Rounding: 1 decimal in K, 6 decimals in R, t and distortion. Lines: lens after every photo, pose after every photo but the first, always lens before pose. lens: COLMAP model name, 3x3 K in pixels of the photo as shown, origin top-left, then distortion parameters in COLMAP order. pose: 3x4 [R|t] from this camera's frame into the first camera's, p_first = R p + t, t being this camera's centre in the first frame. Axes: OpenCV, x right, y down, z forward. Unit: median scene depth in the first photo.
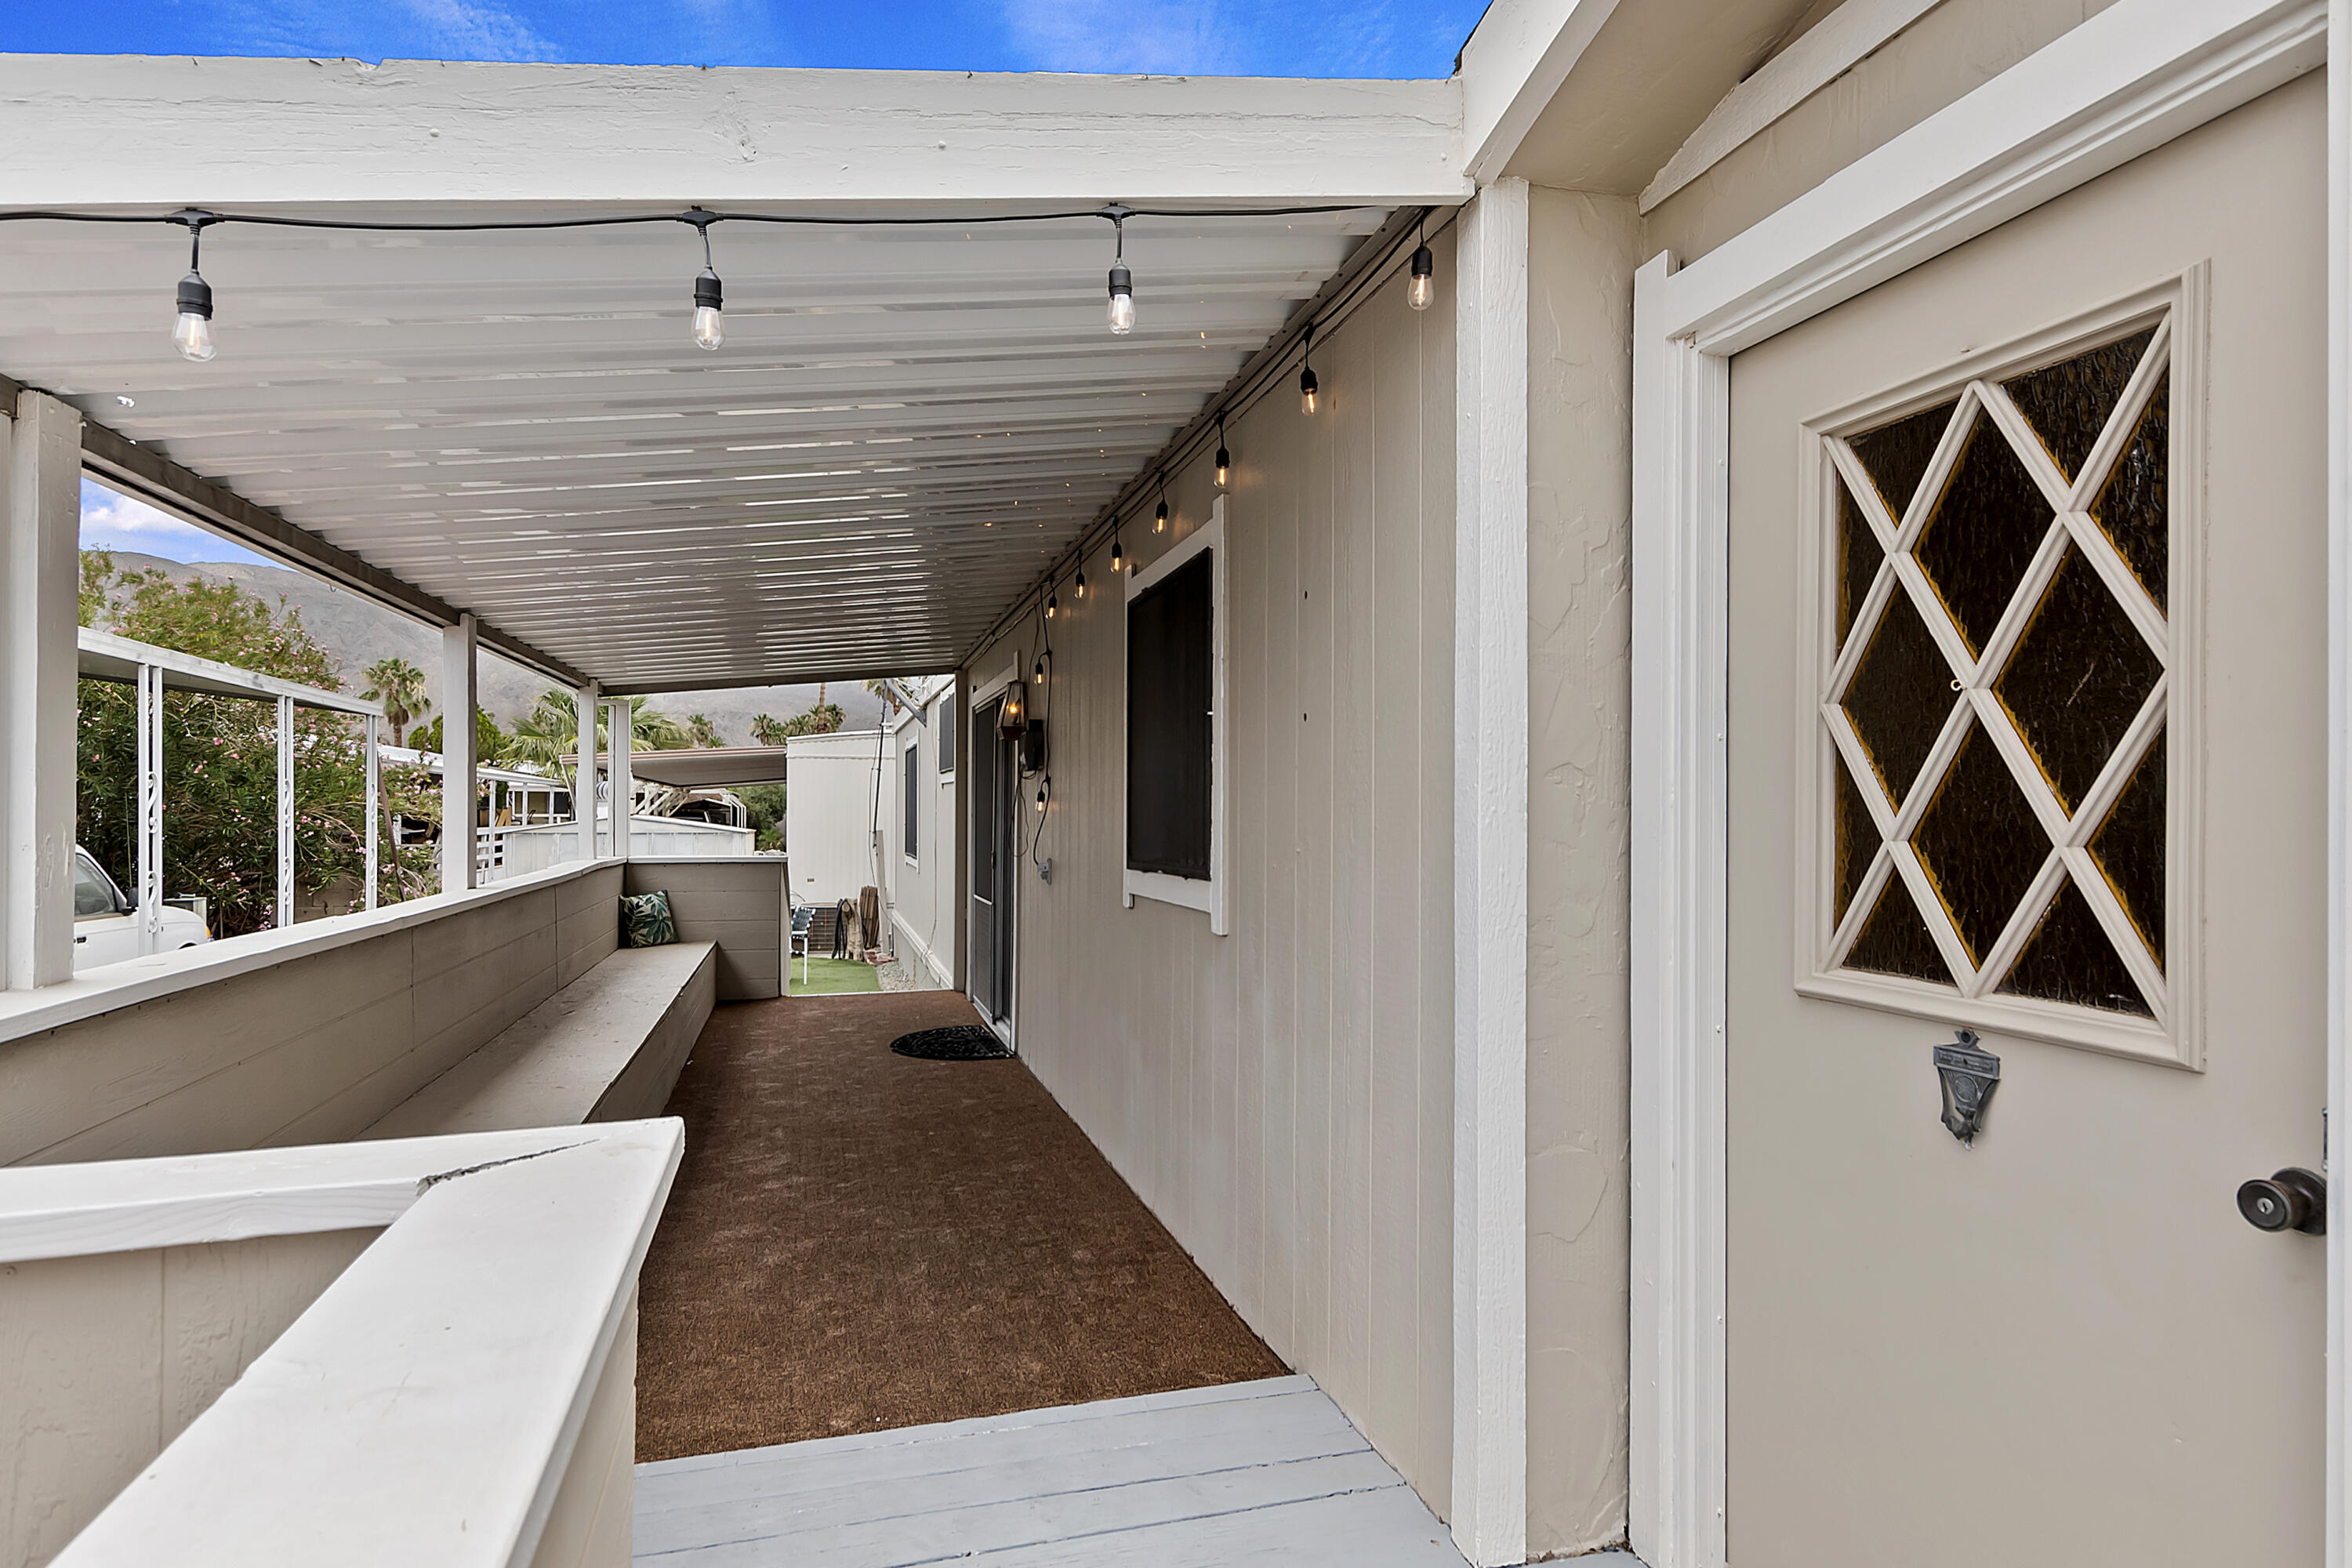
lens RADIAL K [[1221.6, 0, 1180.0], [0, 1221.6, 808.5], [0, 0, 1]] dist [-0.007778, 0.000673]
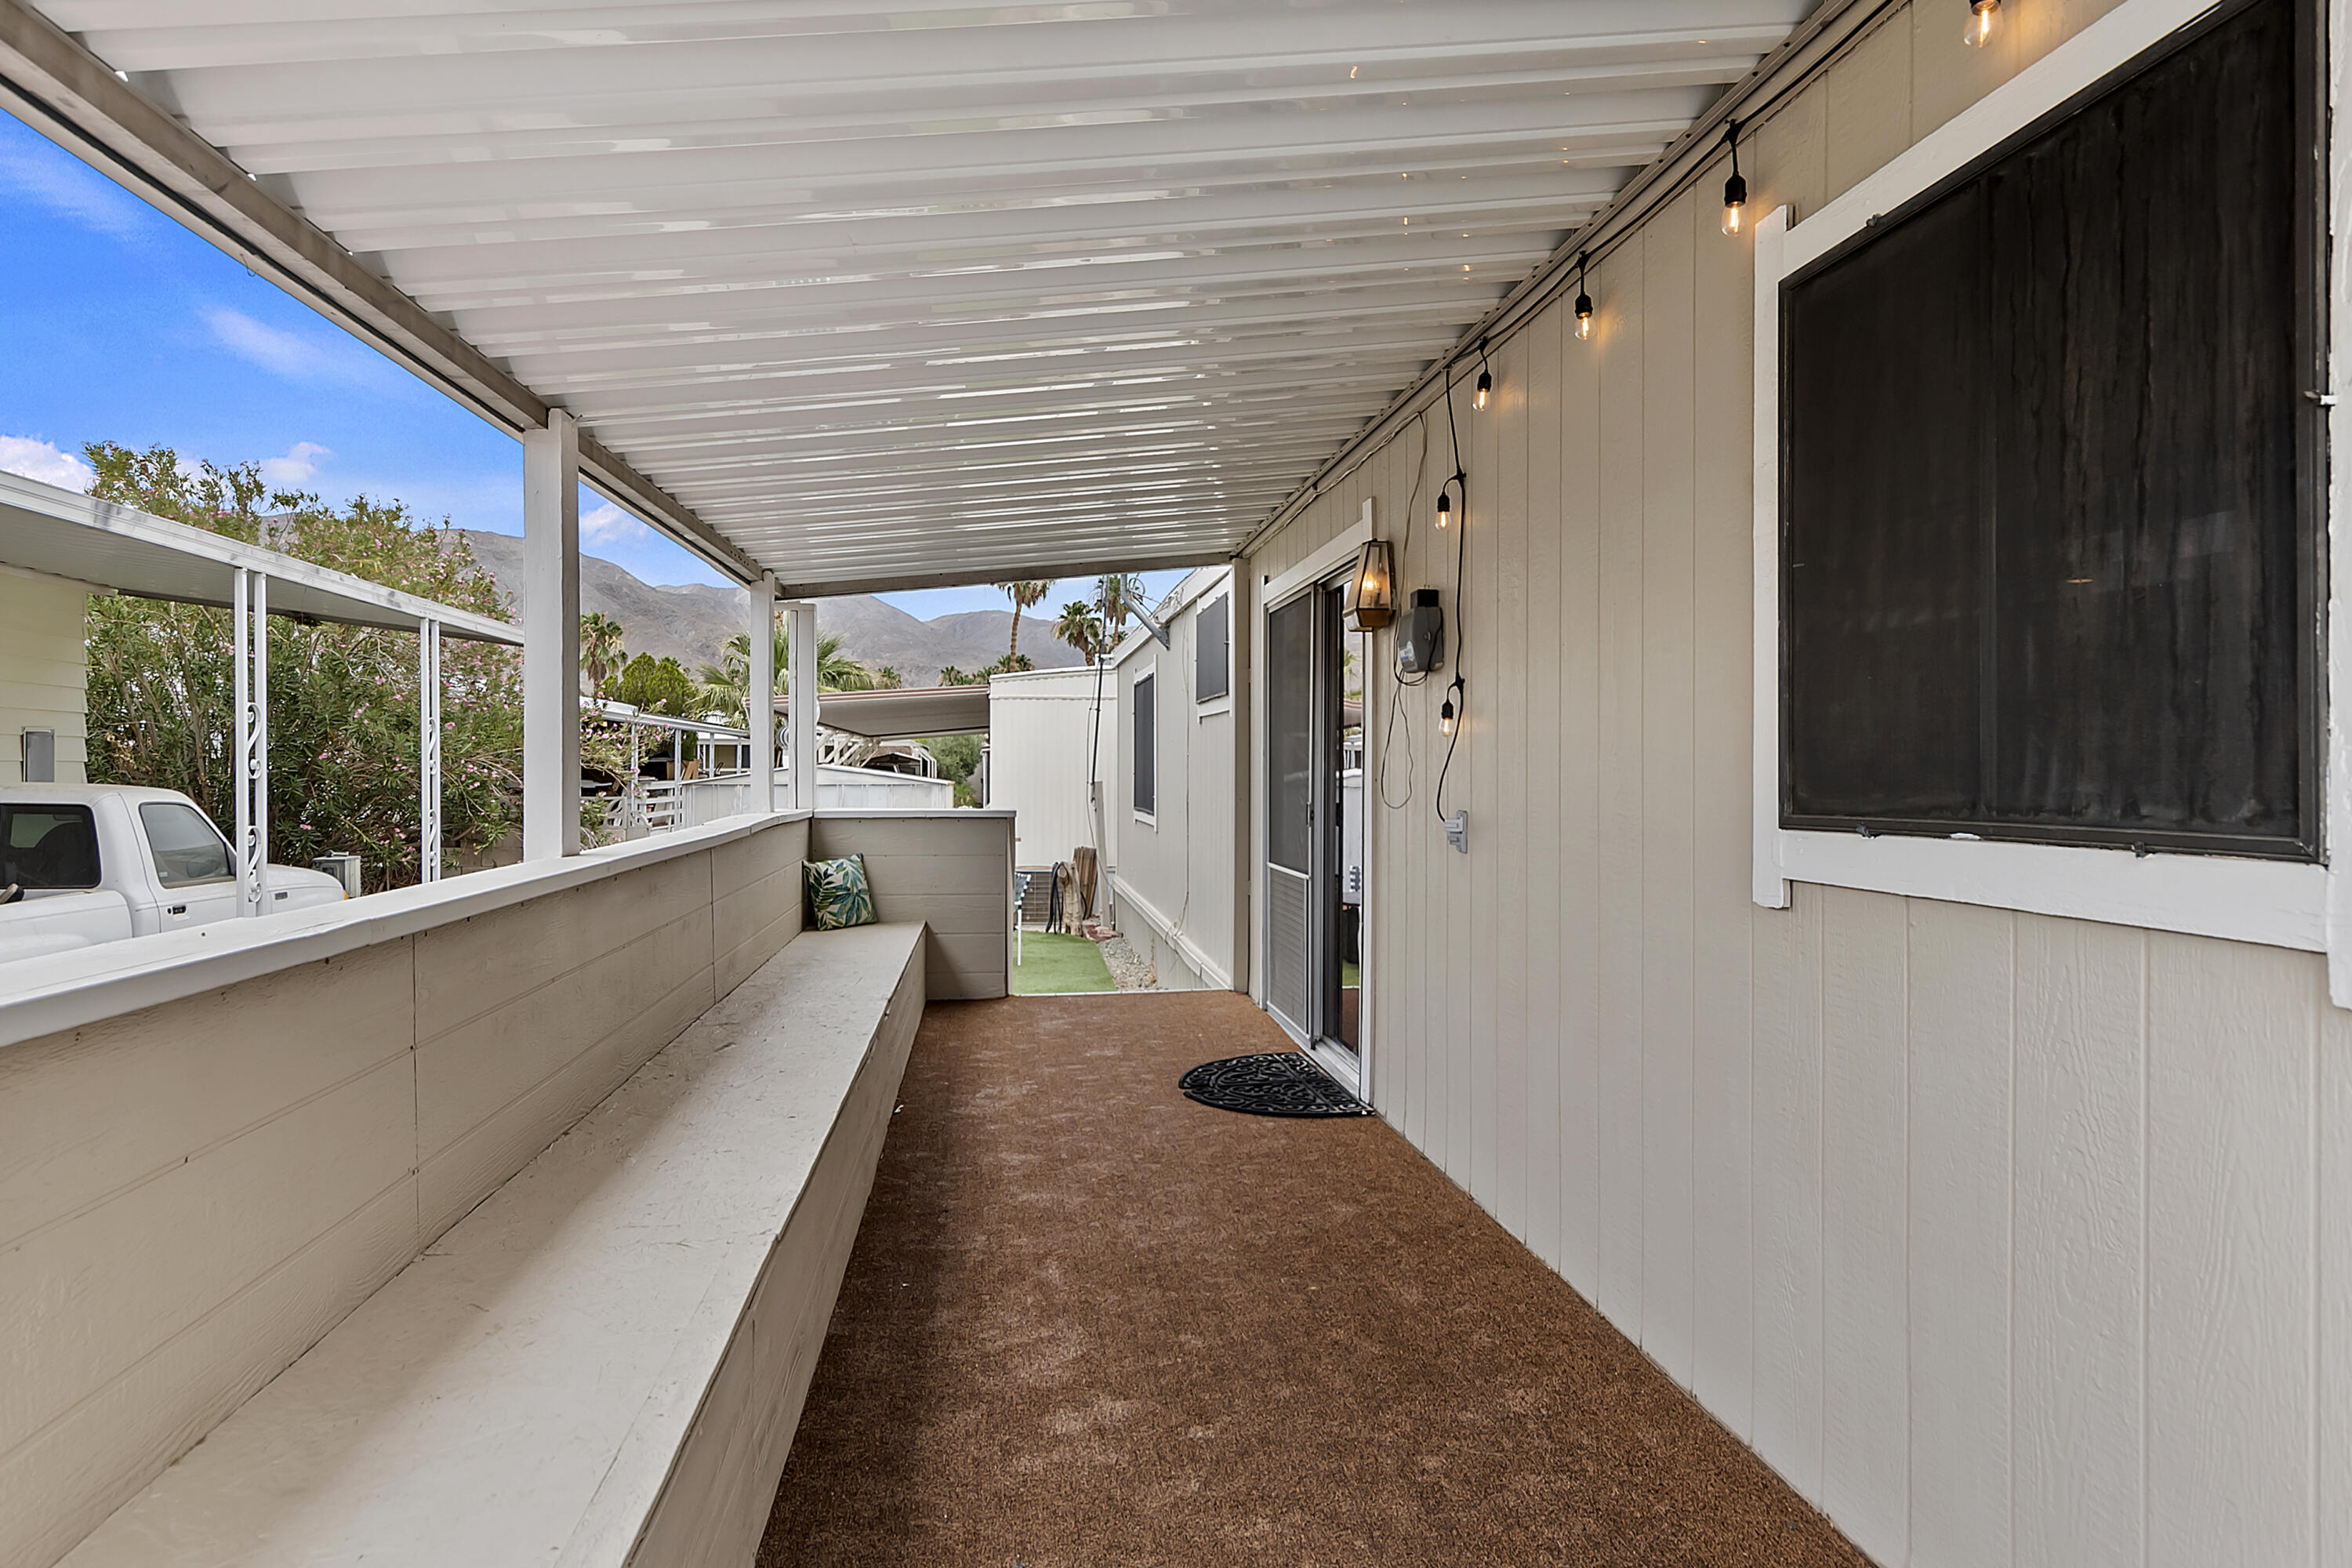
lens RADIAL K [[1272.7, 0, 1185.2], [0, 1272.7, 774.6], [0, 0, 1]] dist [-0.004149, -0.000053]
pose [[0.989646, -0.001070, -0.143529, -0.110045], [0.002163, 0.999970, 0.007456, 0.012599], [0.143516, -0.007689, 0.989618, 0.249289]]
